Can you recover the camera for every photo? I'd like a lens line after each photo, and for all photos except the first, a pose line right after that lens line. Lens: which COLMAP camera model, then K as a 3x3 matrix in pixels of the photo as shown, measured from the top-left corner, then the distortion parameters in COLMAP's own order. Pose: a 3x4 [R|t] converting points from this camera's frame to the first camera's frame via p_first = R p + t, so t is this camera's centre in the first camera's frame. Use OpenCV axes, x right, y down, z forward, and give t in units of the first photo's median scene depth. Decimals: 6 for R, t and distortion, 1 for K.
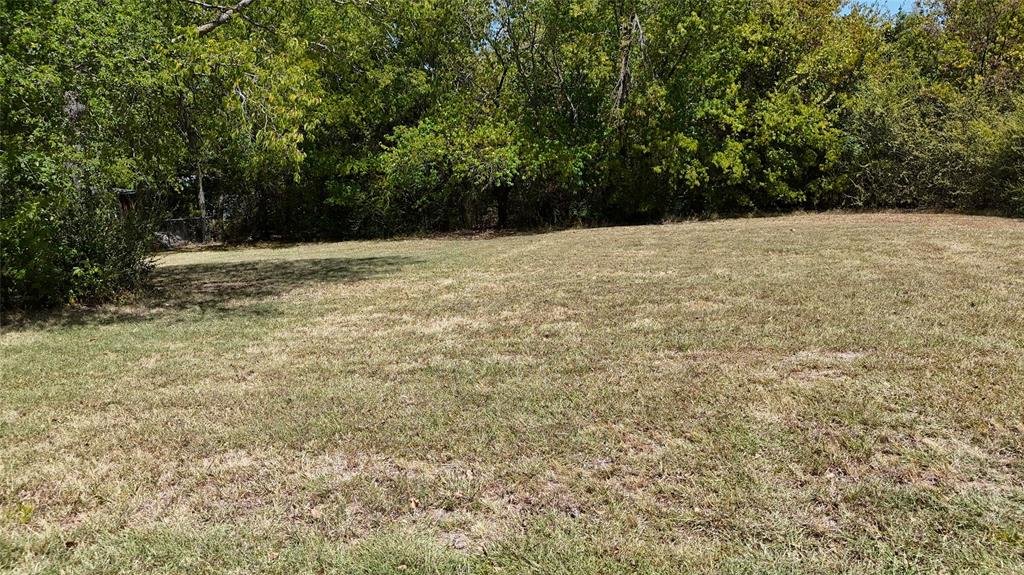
lens RADIAL K [[757.3, 0, 514.5], [0, 757.3, 292.6], [0, 0, 1]] dist [0.073971, -0.069677]
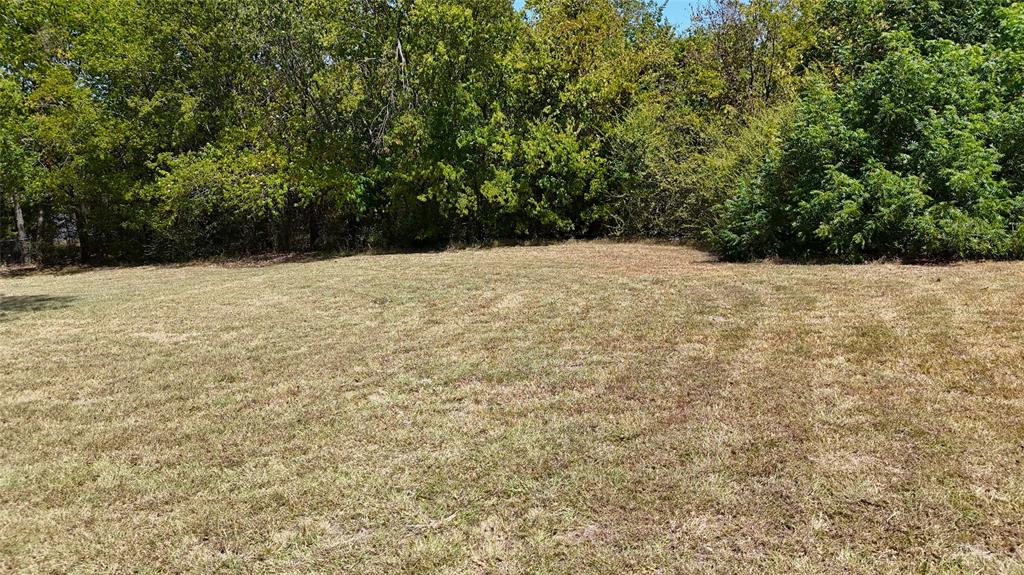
lens RADIAL K [[757.3, 0, 509.3], [0, 757.3, 298.0], [0, 0, 1]] dist [0.073971, -0.069677]
pose [[0.999949, -0.001858, -0.009886, 0.307987], [0.001964, 0.999940, 0.010762, -0.041874], [0.009865, -0.010781, 0.999893, 0.008103]]
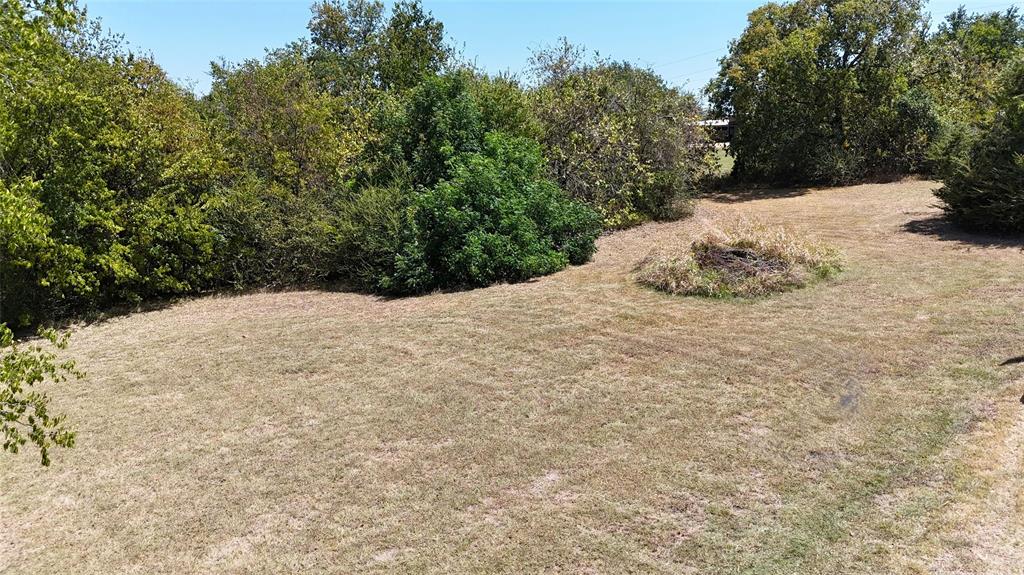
lens RADIAL K [[757.3, 0, 507.2], [0, 757.3, 281.0], [0, 0, 1]] dist [0.073971, -0.069677]
pose [[0.554808, -0.148341, 0.818647, -0.268543], [0.155970, 0.985076, 0.072796, -0.142659], [-0.817228, 0.087297, 0.569664, -0.001067]]
